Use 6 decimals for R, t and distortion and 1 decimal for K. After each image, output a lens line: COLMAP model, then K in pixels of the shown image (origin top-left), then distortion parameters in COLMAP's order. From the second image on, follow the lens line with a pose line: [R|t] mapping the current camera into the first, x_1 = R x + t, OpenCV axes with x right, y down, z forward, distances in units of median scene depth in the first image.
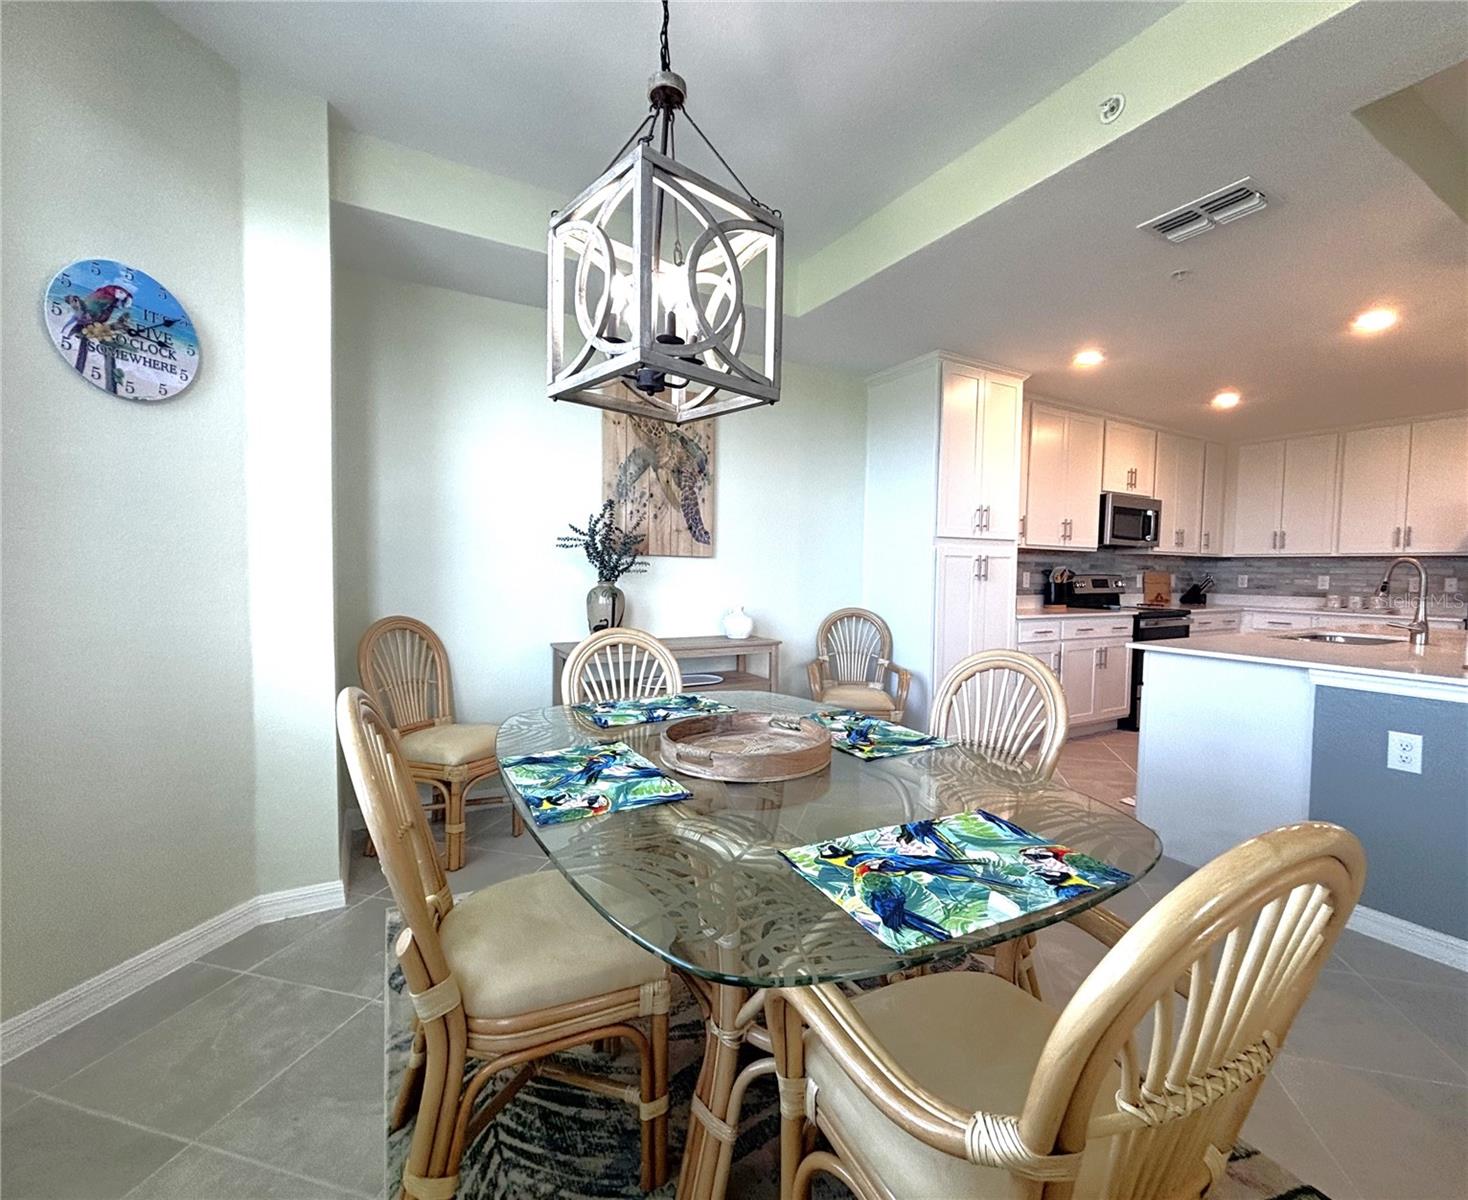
lens RADIAL K [[638.7, 0, 734.0], [0, 638.7, 600.0], [0, 0, 1]] dist [0.012275, 0.000019]
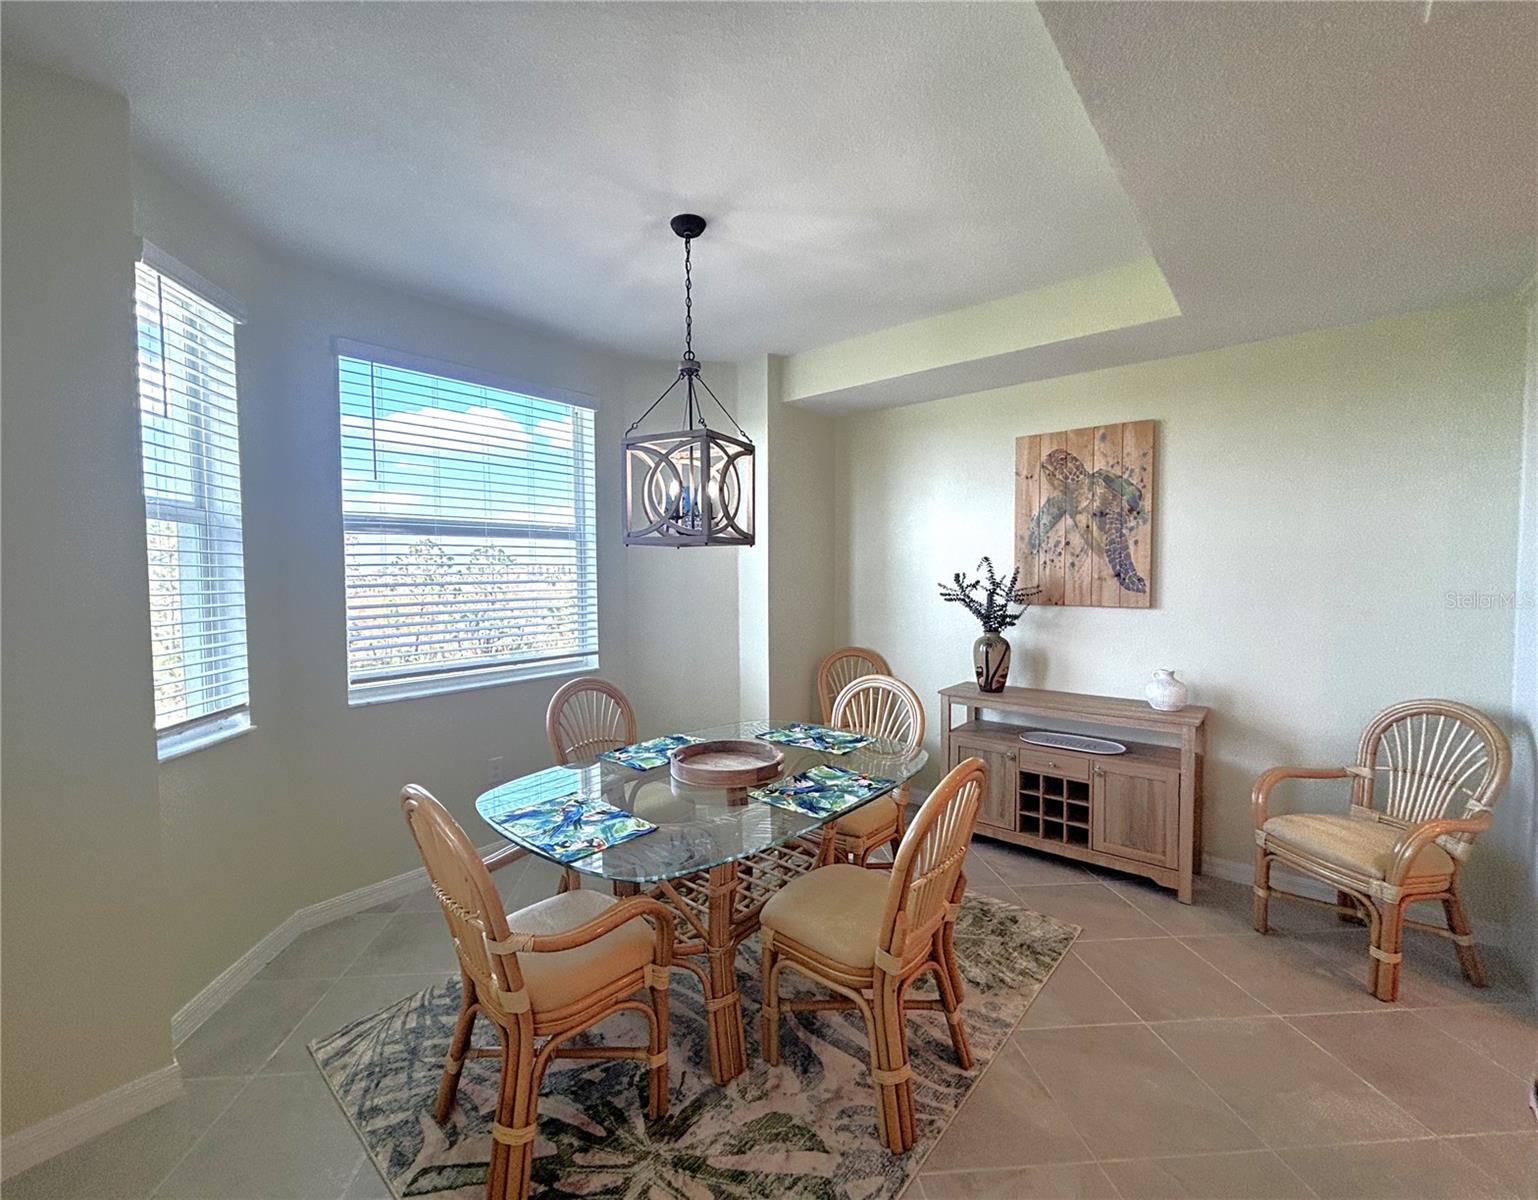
lens RADIAL K [[649.6, 0, 769.0], [0, 649.6, 600.0], [0, 0, 1]] dist [0.024134, 0.000102]
pose [[0.352443, 0.027582, -0.935427, 0.641224], [-0.034548, 0.999268, 0.016448, -0.079852], [0.935195, 0.026520, 0.353138, 0.235867]]
